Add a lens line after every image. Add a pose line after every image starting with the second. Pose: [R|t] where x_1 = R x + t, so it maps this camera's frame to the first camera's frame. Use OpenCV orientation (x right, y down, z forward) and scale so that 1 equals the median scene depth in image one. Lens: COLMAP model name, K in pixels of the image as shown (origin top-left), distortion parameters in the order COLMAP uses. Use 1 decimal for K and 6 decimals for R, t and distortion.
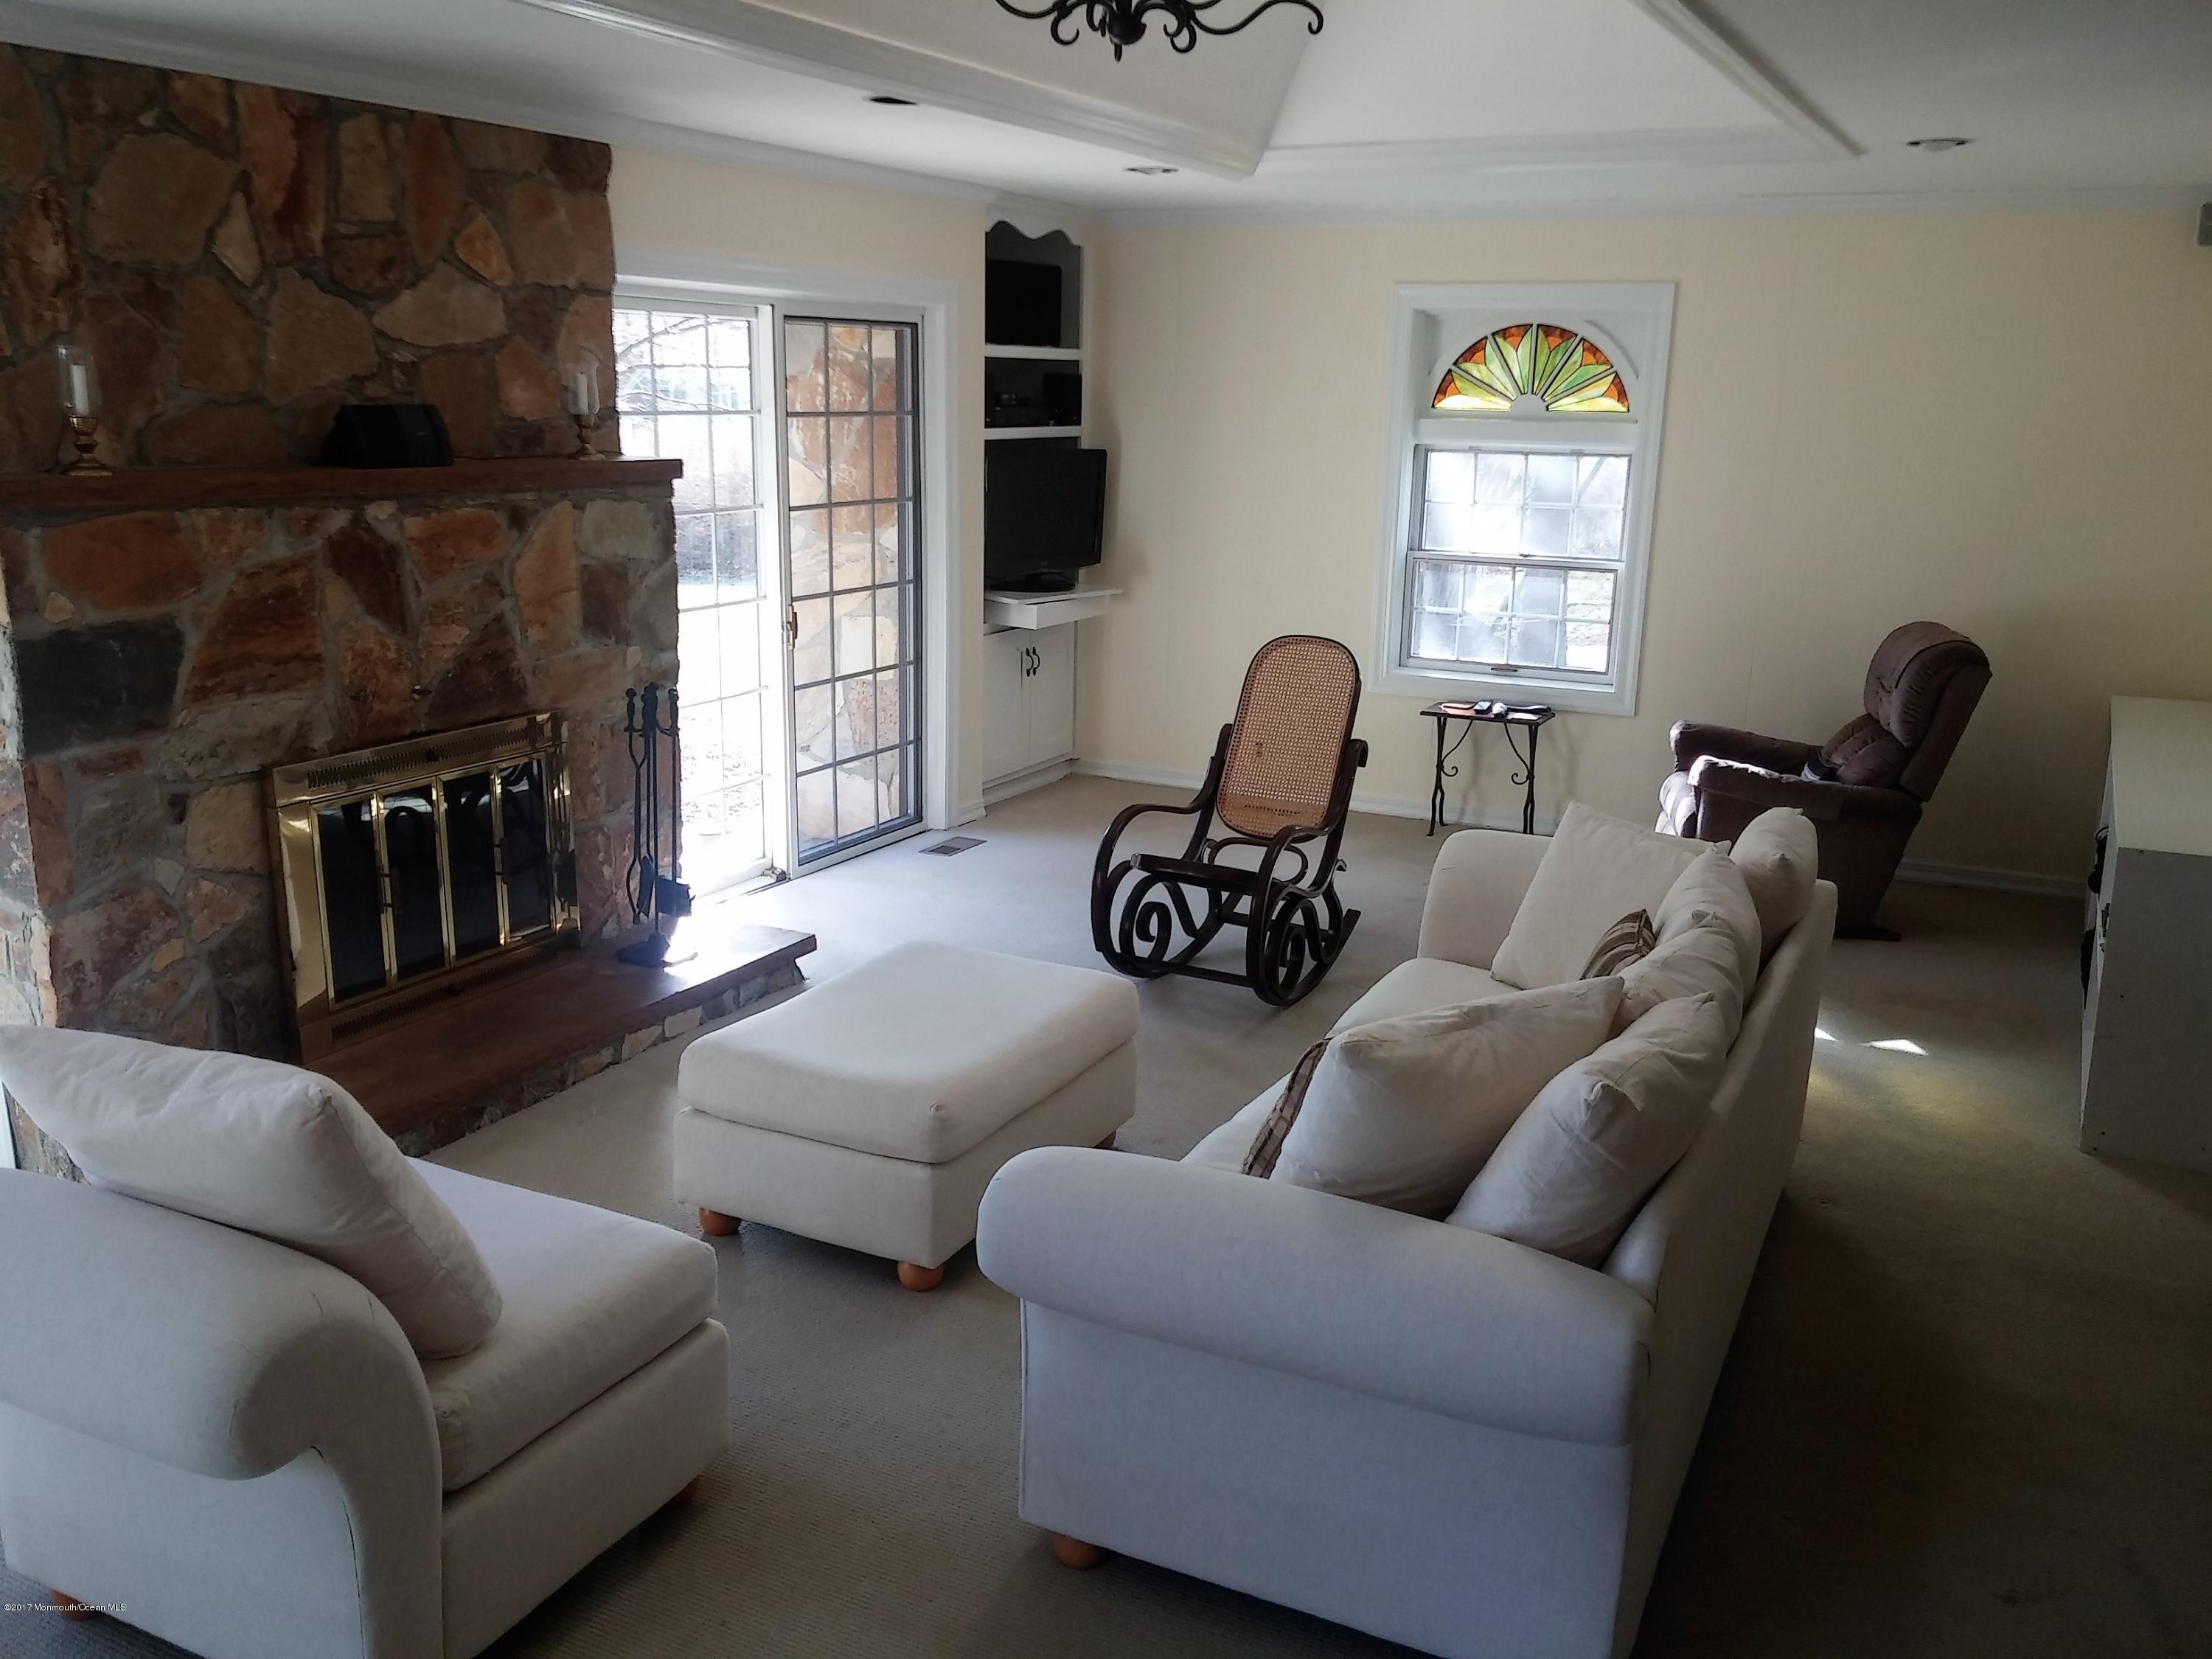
lens RADIAL K [[1889.3, 0, 1098.6], [0, 1889.3, 849.2], [0, 0, 1]] dist [0.091601, -0.111934]
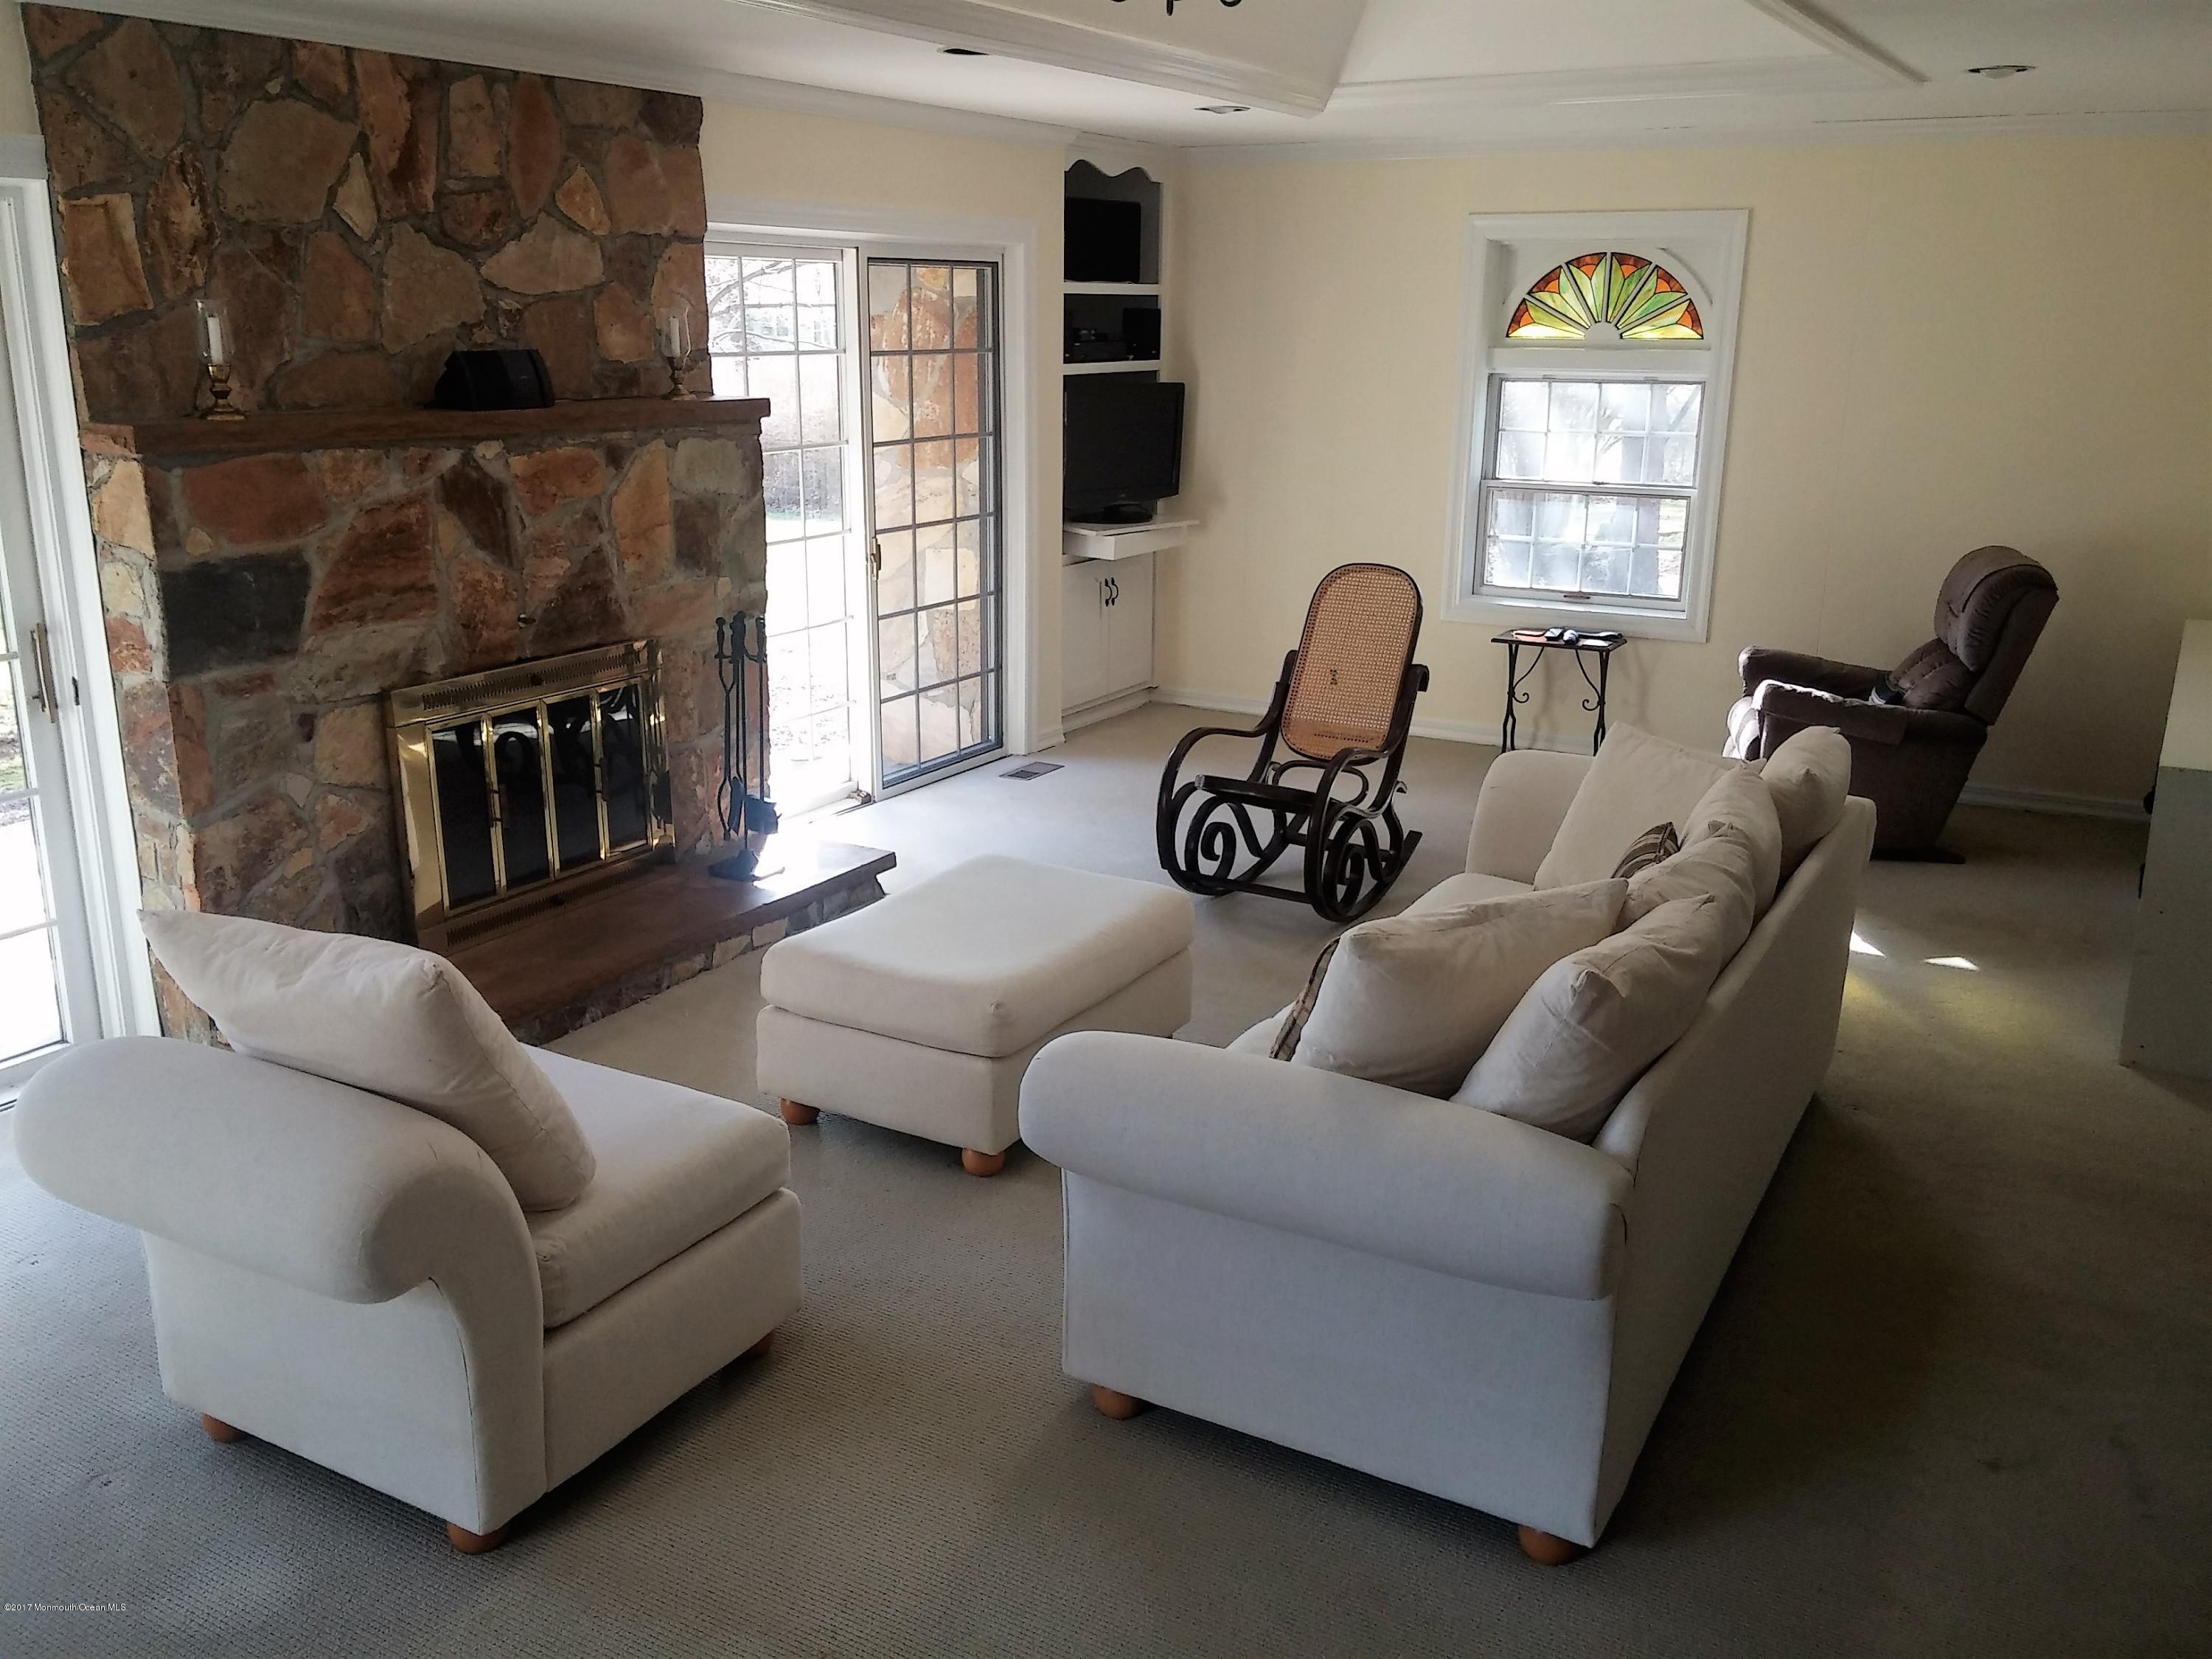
lens RADIAL K [[1889.3, 0, 1083.5], [0, 1889.3, 820.4], [0, 0, 1]] dist [0.091601, -0.111934]
pose [[0.998204, 0.003090, -0.059830, 0.020312], [-0.001913, 0.999804, 0.019712, 0.007870], [0.059879, -0.019562, 0.998014, -0.046970]]
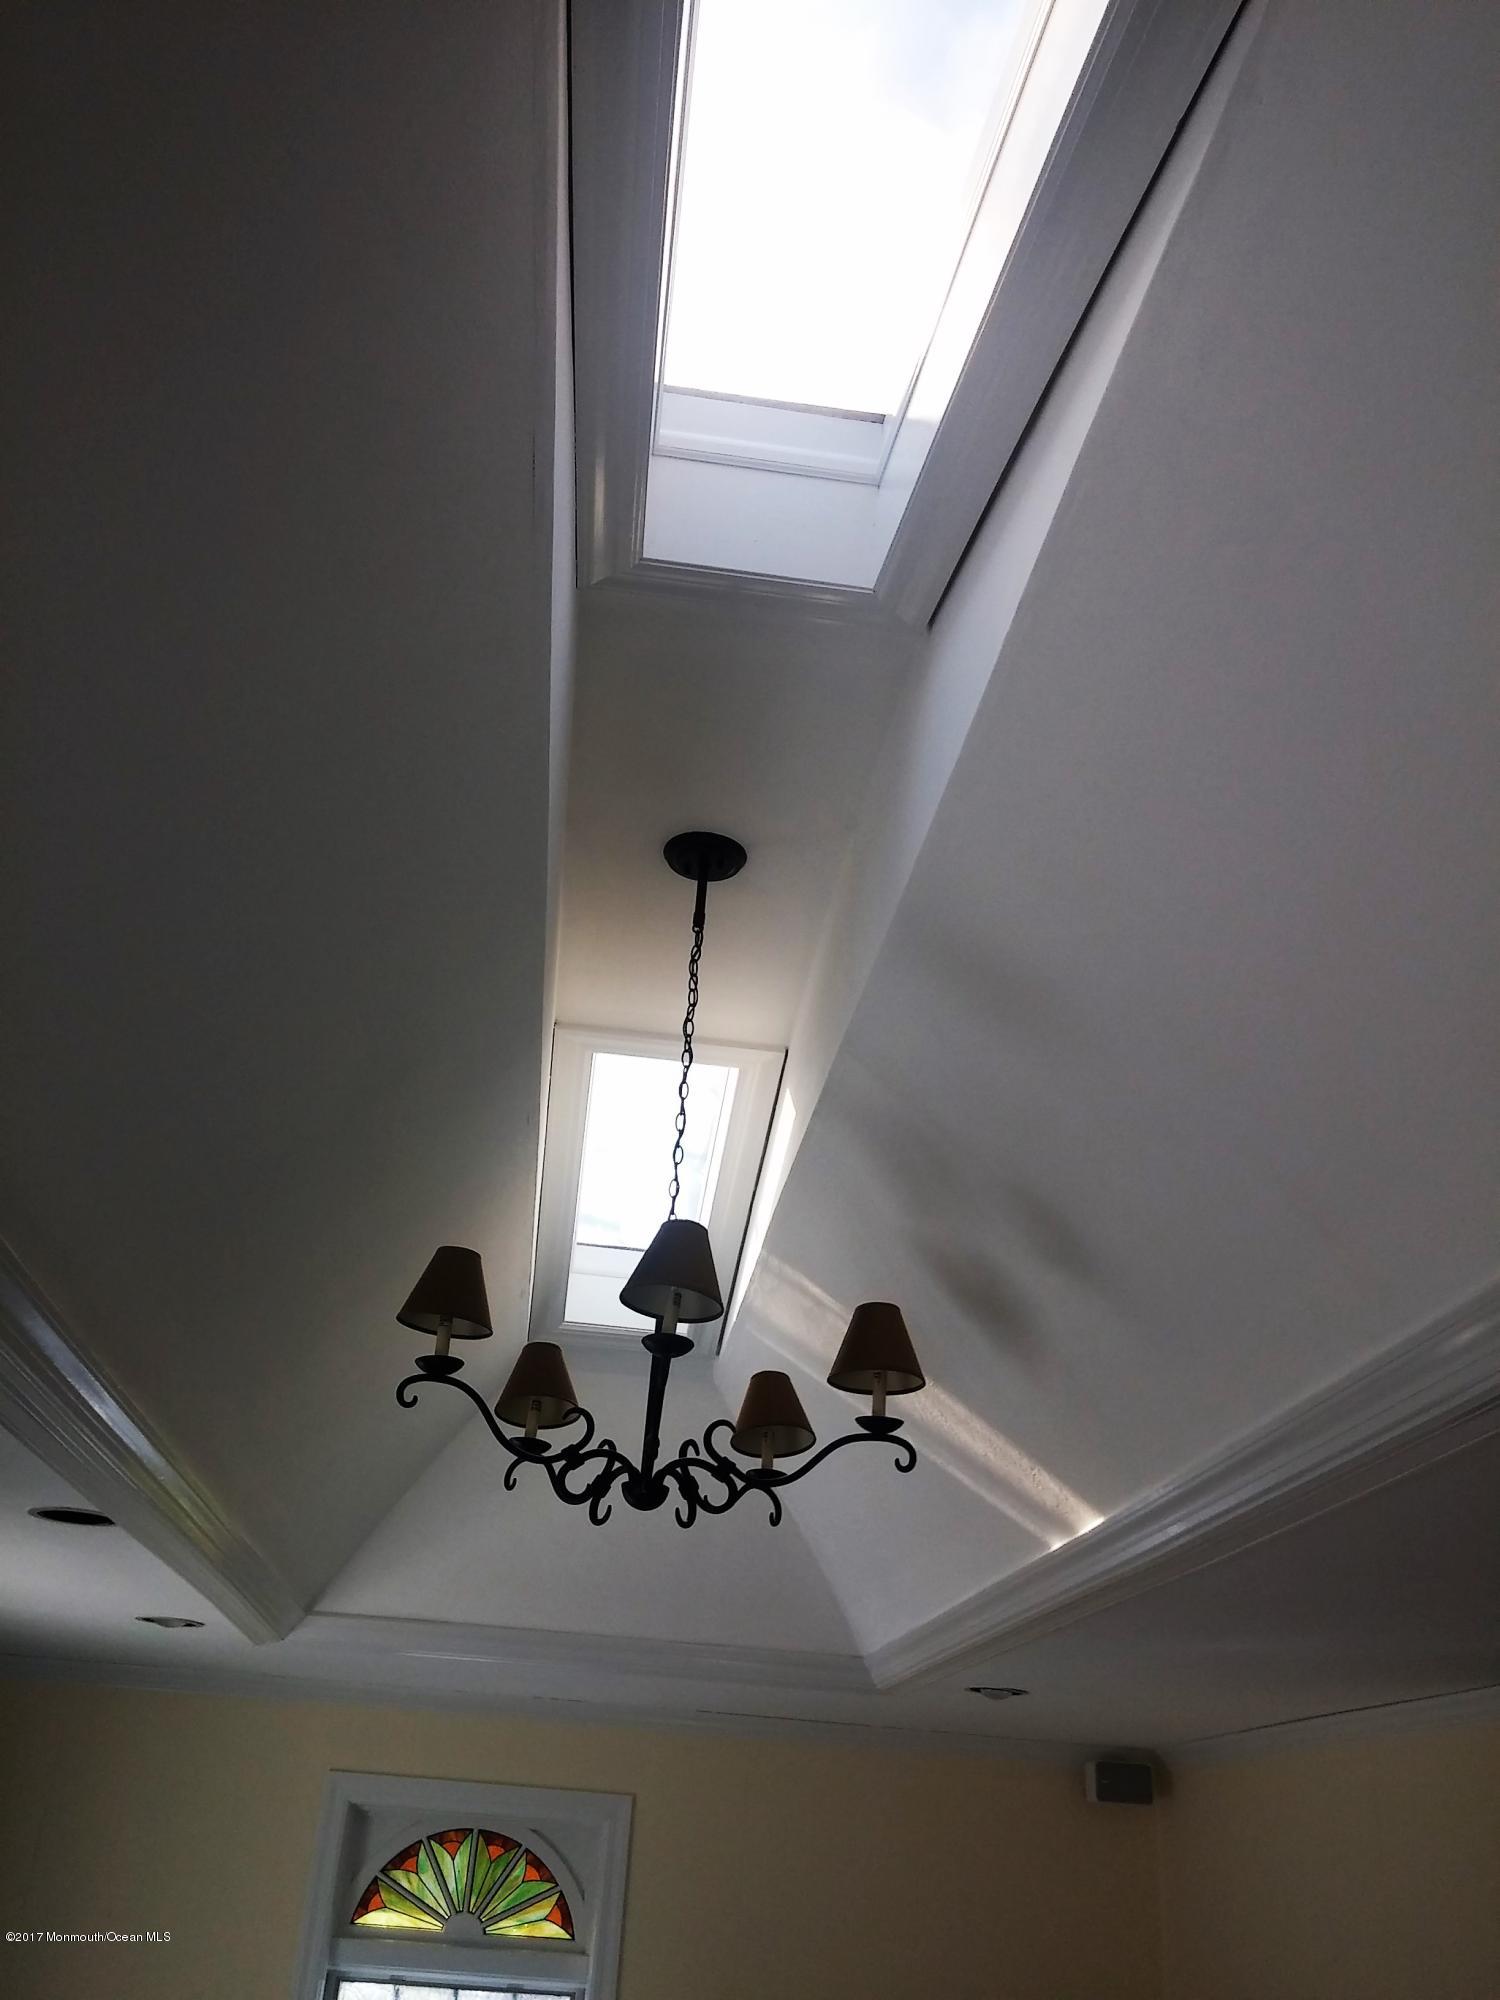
lens RADIAL K [[1708.2, 0, 754.4], [0, 1708.2, 986.6], [0, 0, 1]] dist [0.091601, -0.111934]
pose [[0.839549, 0.283221, 0.463619, -0.256584], [0.082989, 0.776495, -0.624635, -0.086030], [-0.536908, 0.562887, 0.628401, 0.260753]]
